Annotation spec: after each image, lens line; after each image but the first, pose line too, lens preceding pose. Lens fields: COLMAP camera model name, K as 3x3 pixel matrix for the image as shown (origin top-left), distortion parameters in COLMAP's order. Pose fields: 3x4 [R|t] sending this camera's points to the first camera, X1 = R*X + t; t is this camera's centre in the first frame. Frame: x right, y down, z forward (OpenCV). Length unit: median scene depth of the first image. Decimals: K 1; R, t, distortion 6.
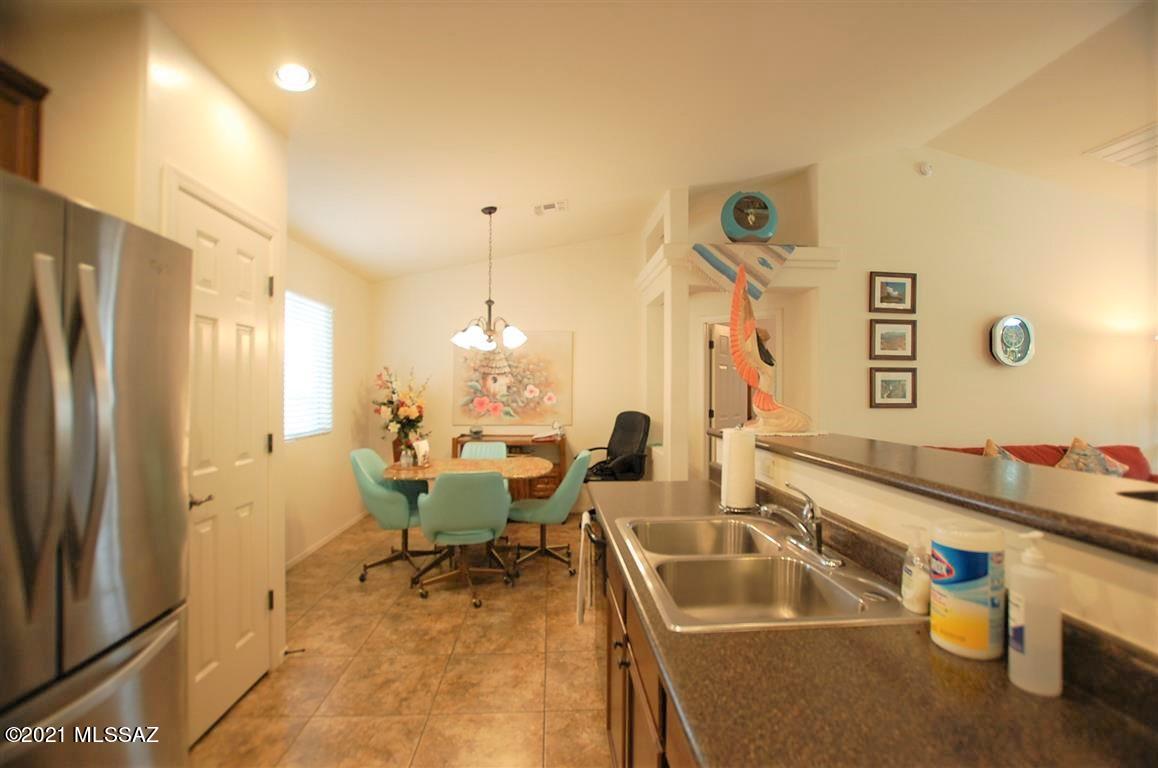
lens RADIAL K [[511.7, 0, 576.6], [0, 511.7, 386.5], [0, 0, 1]] dist [-0.025877, -0.000274]
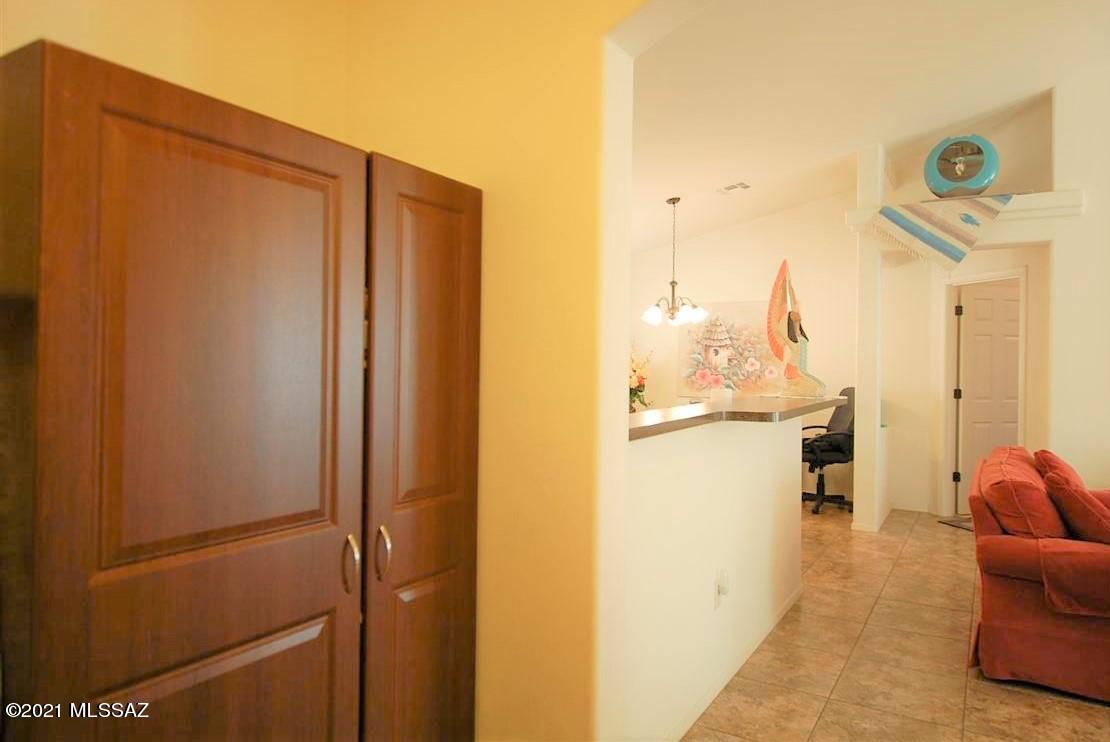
lens RADIAL K [[693.1, 0, 557.1], [0, 693.1, 365.7], [0, 0, 1]] dist [-0.001213, 0.000121]
pose [[0.823315, 0.013206, -0.567431, 0.357721], [-0.008237, 0.999902, 0.011320, 0.000435], [0.567525, -0.004646, 0.823343, -0.291556]]
